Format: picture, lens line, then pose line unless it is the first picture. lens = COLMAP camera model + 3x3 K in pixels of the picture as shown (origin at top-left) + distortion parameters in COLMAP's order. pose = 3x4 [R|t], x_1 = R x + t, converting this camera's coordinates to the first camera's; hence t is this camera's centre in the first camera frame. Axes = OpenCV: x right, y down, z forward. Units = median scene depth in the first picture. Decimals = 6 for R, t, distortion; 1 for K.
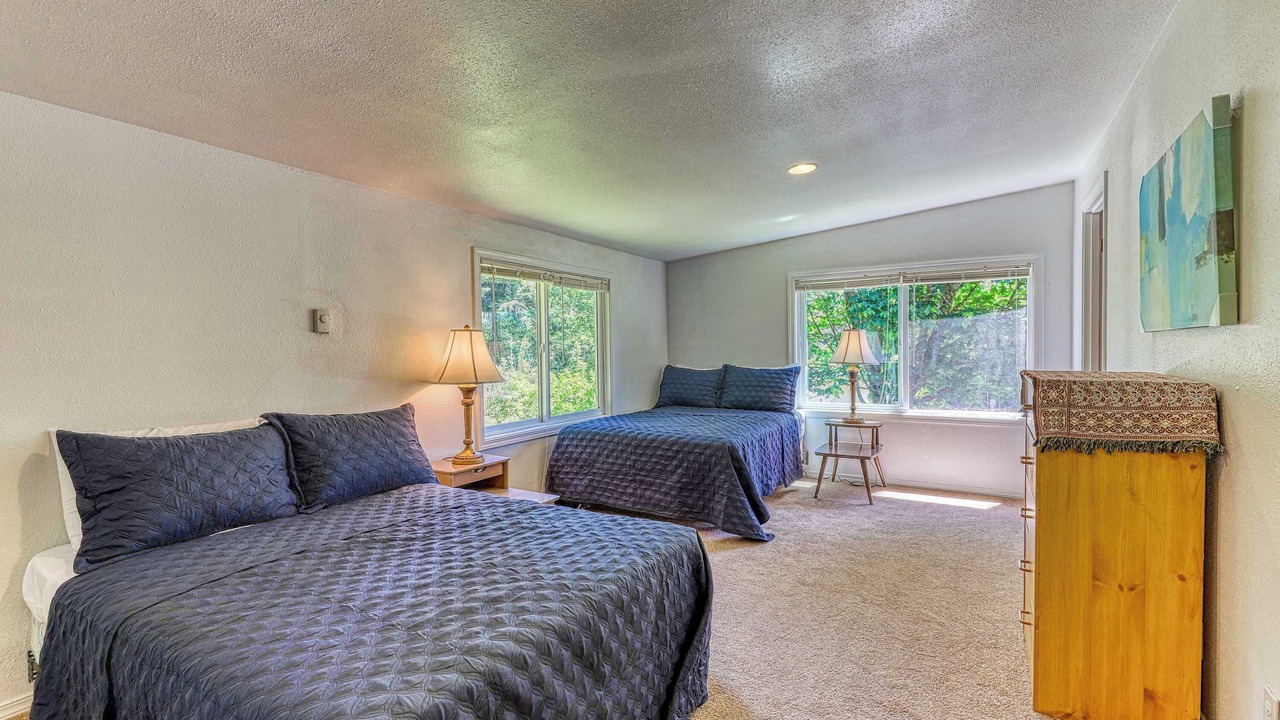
lens RADIAL K [[581.0, 0, 648.7], [0, 581.0, 357.2], [0, 0, 1]] dist [0.002386, -0.002277]
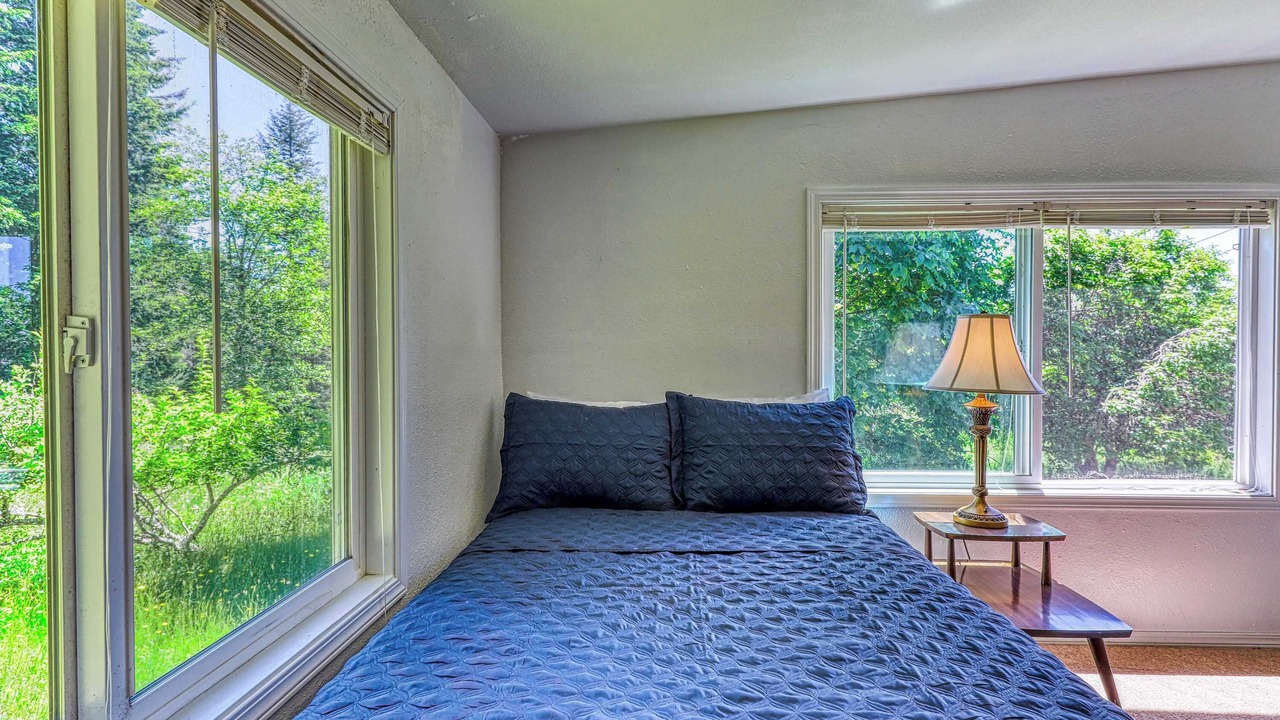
lens RADIAL K [[648.7, 0, 643.5], [0, 648.7, 357.1], [0, 0, 1]] dist [0.003939, -0.001618]
pose [[0.880620, 0.009554, 0.473728, -0.110420], [-0.005423, 0.999934, -0.010086, -0.008614], [-0.473793, 0.006313, 0.880614, 0.649914]]
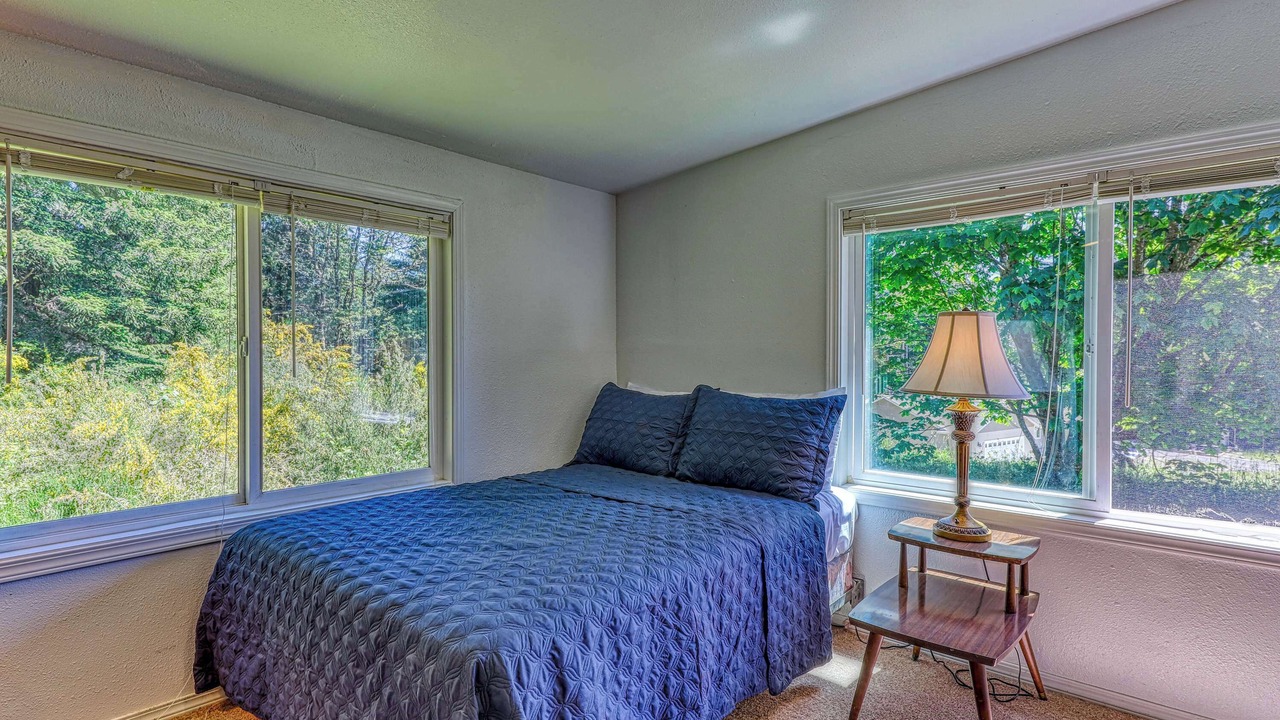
lens RADIAL K [[648.7, 0, 645.4], [0, 648.7, 358.3], [0, 0, 1]] dist [0.003939, -0.001618]
pose [[0.982386, 0.016818, -0.186104, 0.203167], [-0.018515, 0.999801, -0.007385, -0.006891], [0.185943, 0.010701, 0.982502, 0.474902]]
